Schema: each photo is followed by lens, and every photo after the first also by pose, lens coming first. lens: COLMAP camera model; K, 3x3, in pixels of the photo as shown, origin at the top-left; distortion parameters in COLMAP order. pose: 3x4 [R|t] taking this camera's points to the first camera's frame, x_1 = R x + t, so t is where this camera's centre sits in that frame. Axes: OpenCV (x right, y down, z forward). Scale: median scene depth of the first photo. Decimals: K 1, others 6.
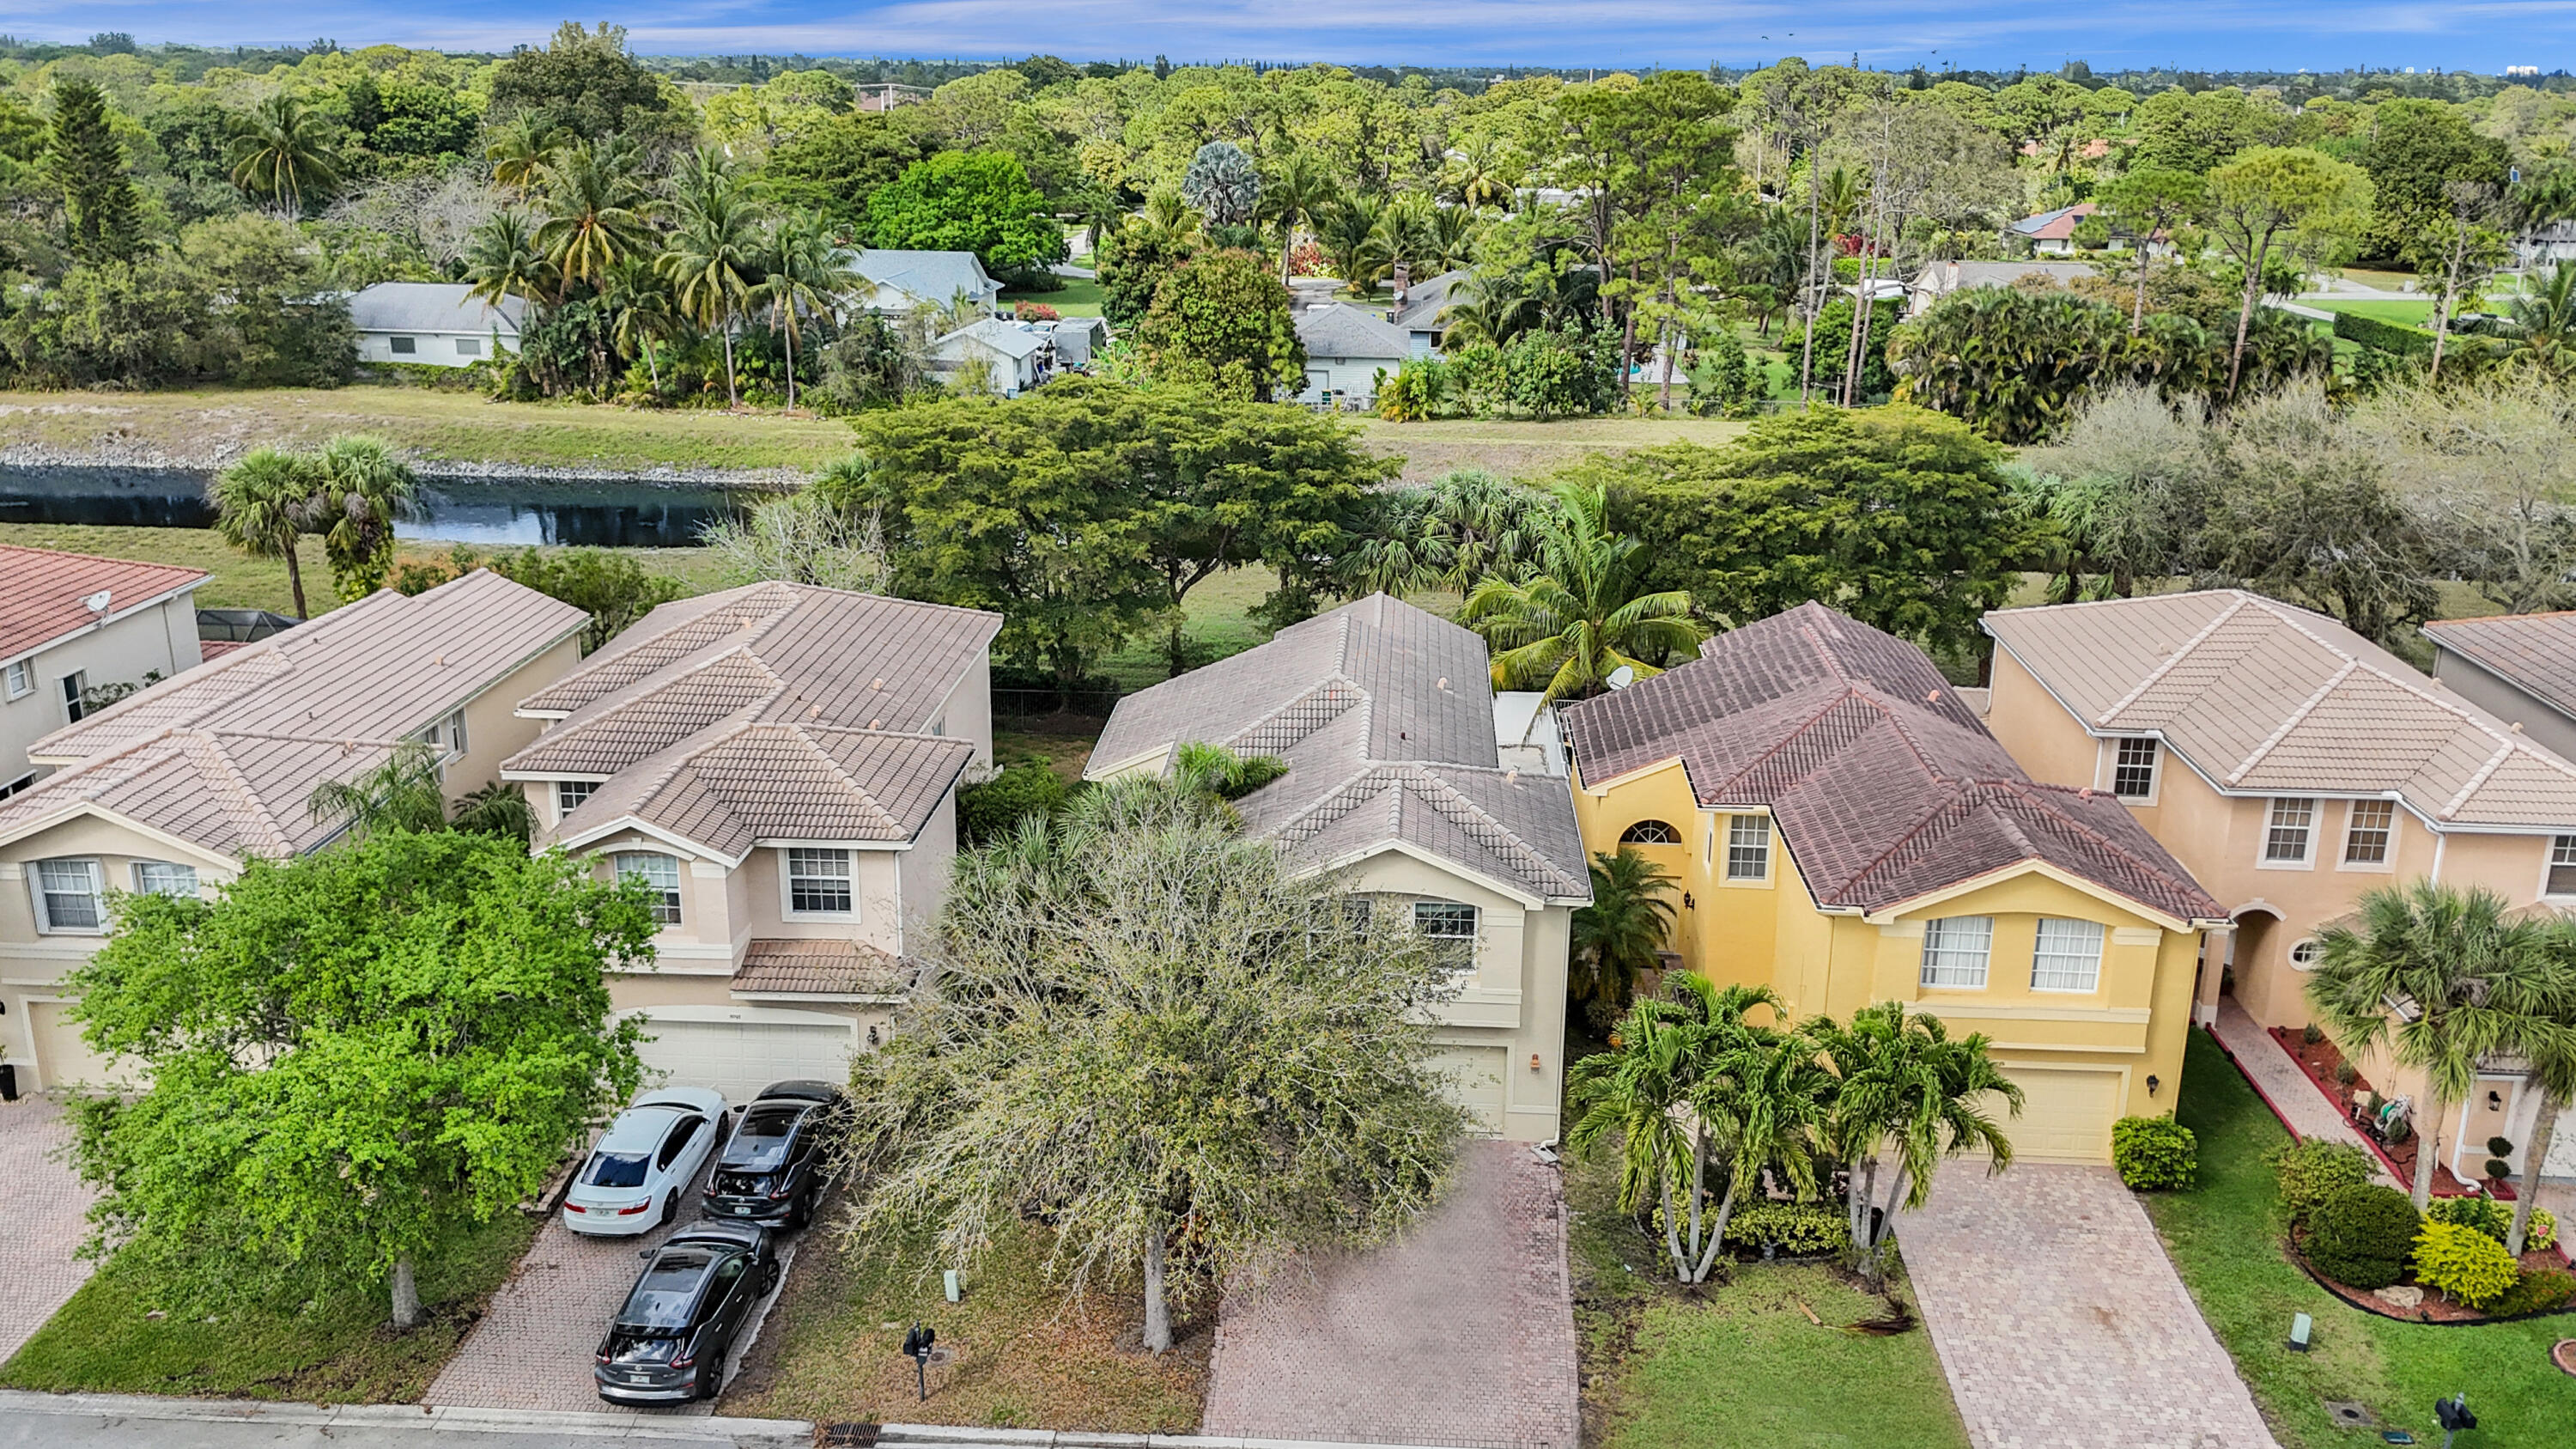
lens RADIAL K [[2065.7, 0, 1309.1], [0, 2065.7, 735.3], [0, 0, 1]] dist [0.068424, -0.068964]
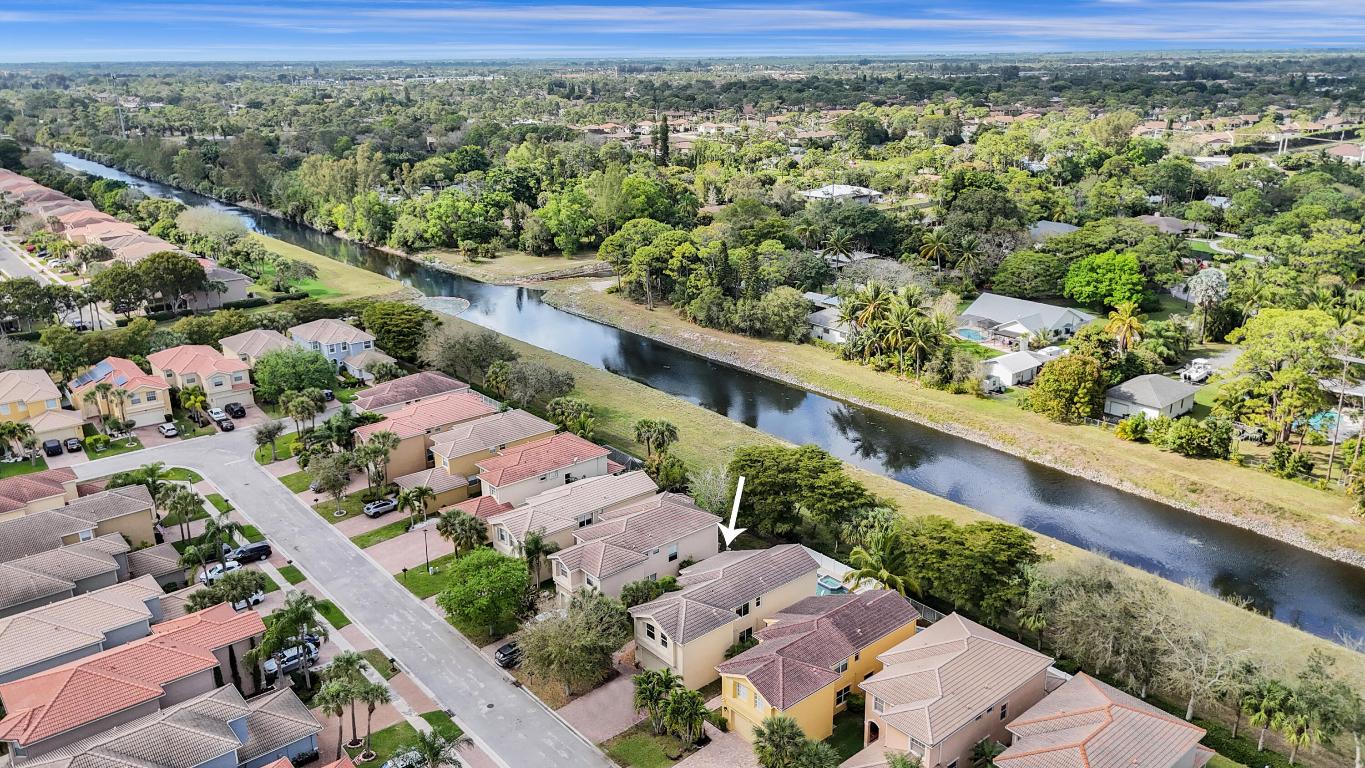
lens RADIAL K [[1008.3, 0, 689.3], [0, 1008.3, 387.3], [0, 0, 1]] dist [0.057118, -0.014562]
pose [[0.685769, 0.204521, -0.698493, 0.493994], [-0.200979, 0.975604, 0.088343, -0.208013], [0.699521, 0.079799, 0.710143, -0.179638]]
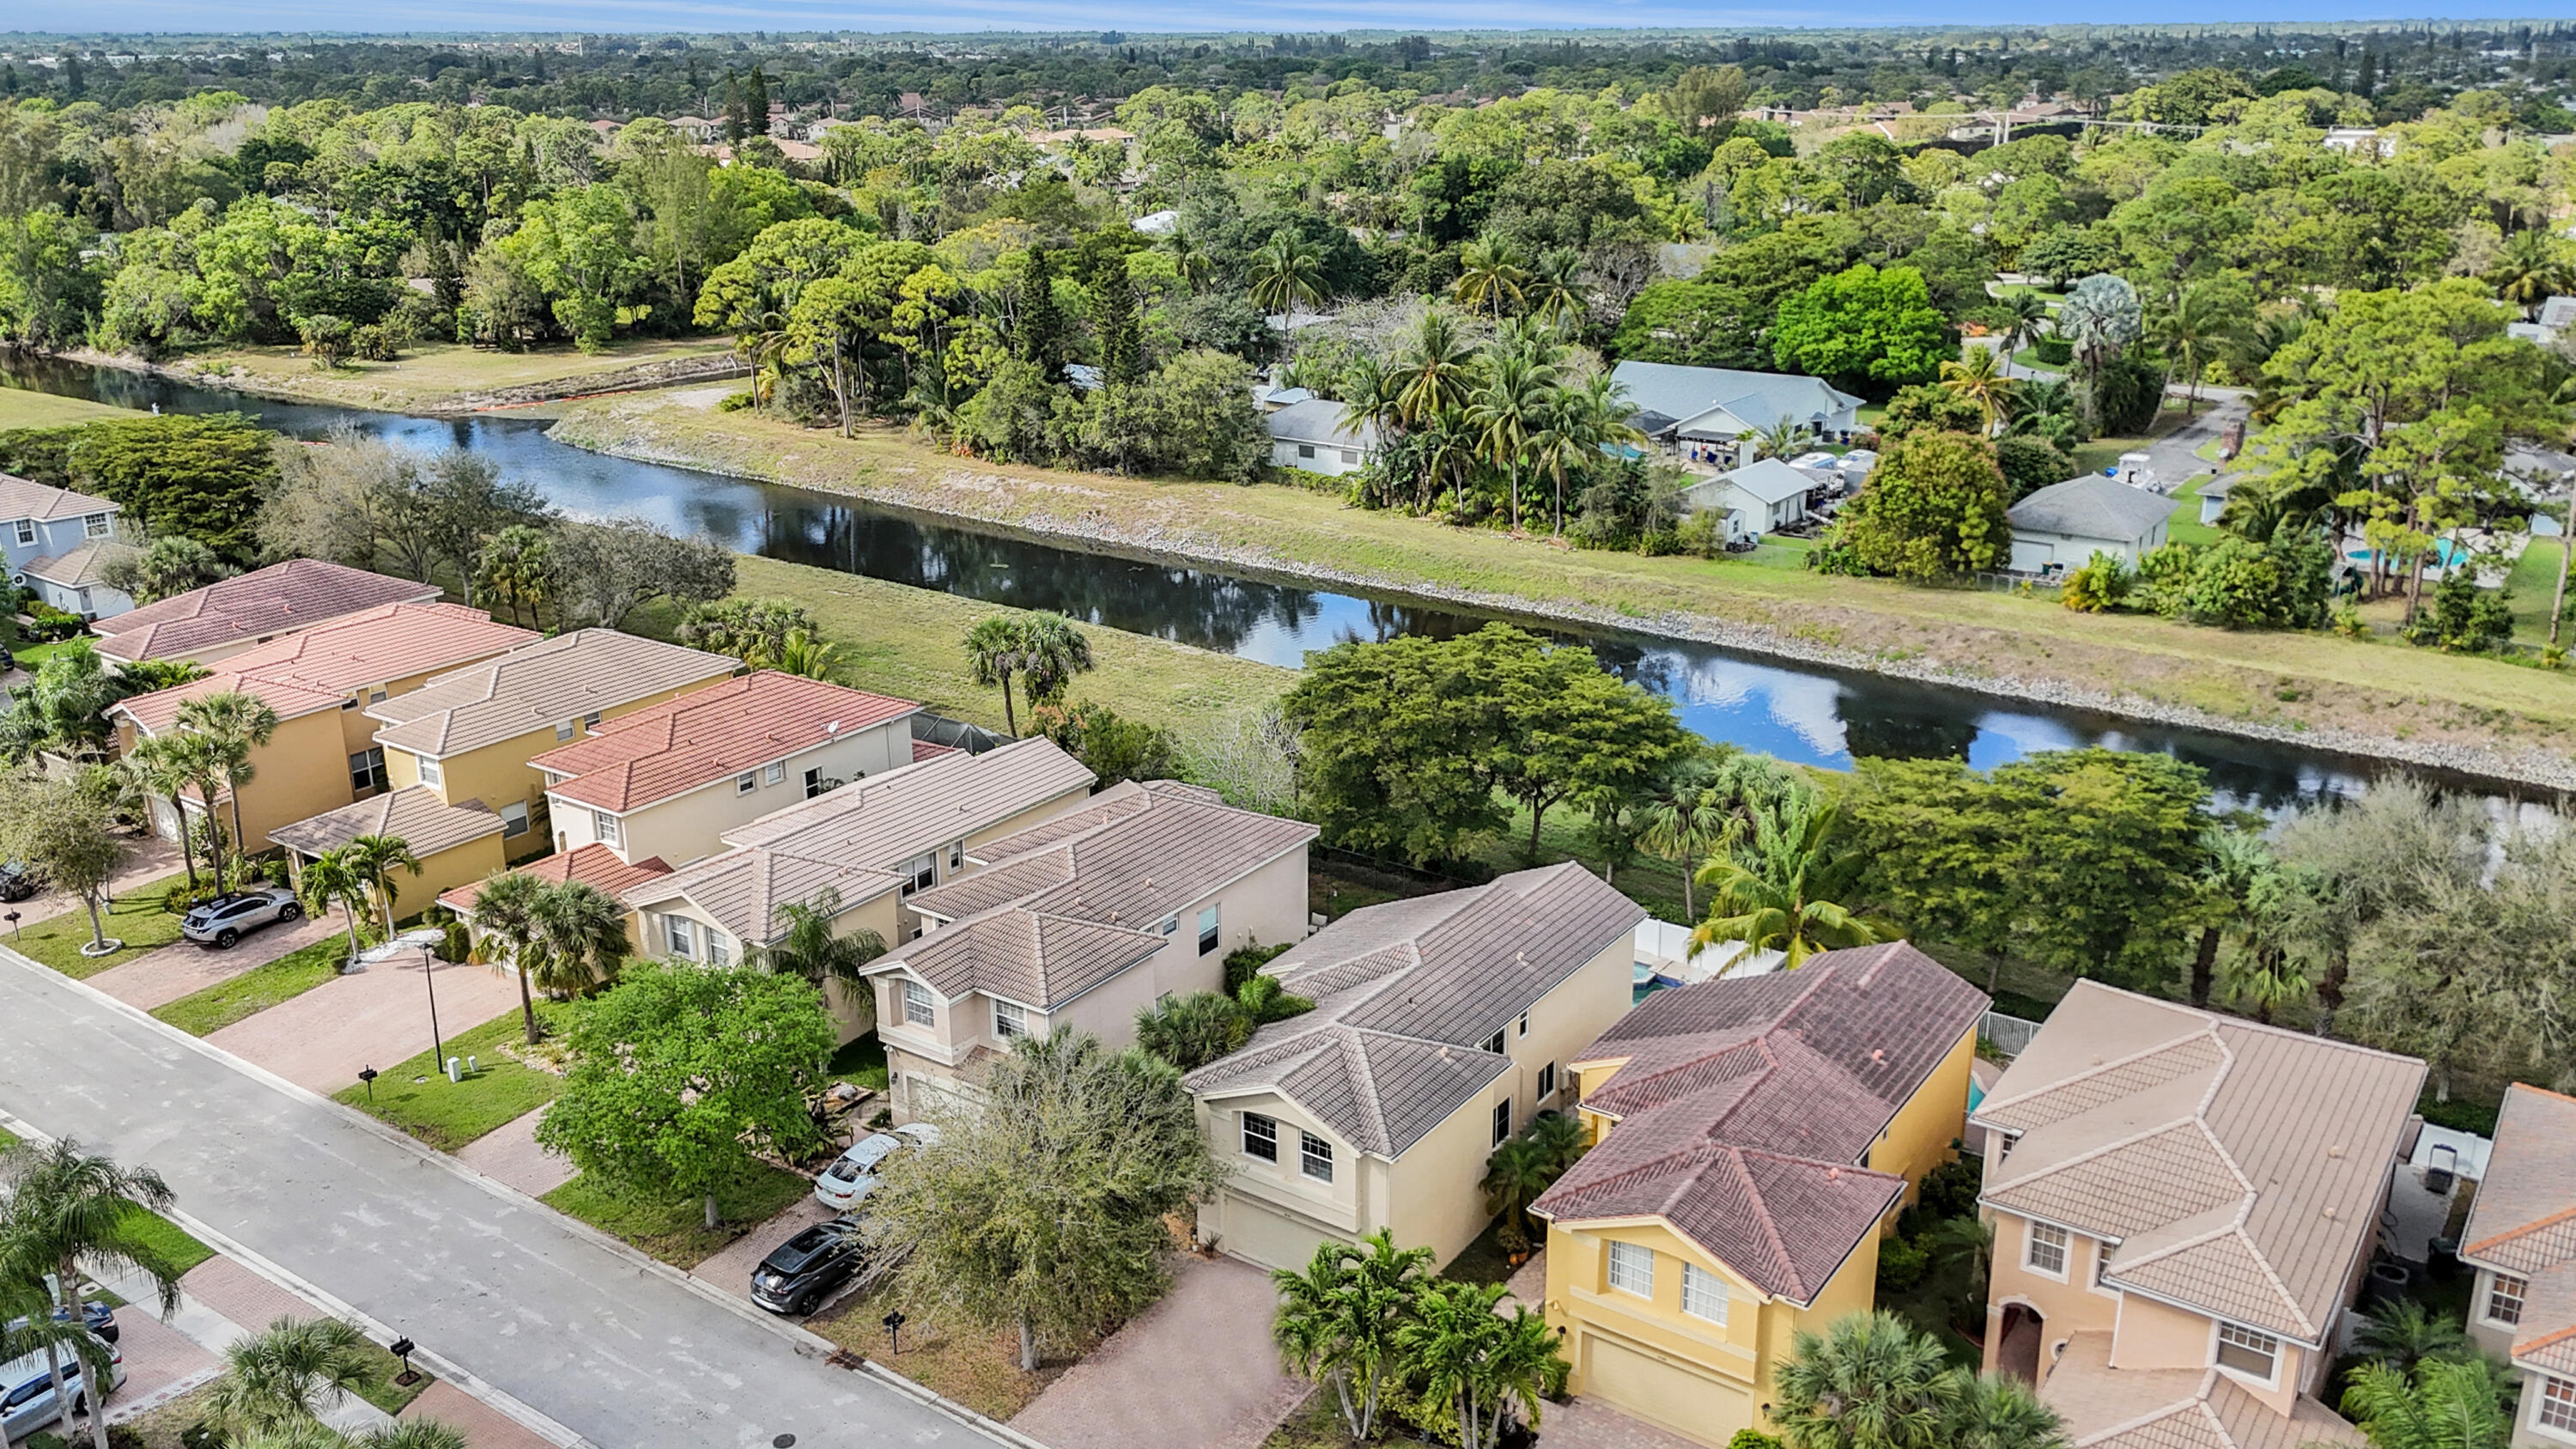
lens RADIAL K [[2065.7, 0, 1307.4], [0, 2065.7, 735.2], [0, 0, 1]] dist [0.068424, -0.068964]
pose [[0.848454, 0.151868, -0.507013, 0.246261], [-0.144369, 0.988030, 0.054358, -0.089329], [0.509200, 0.027077, 0.860222, -0.085102]]
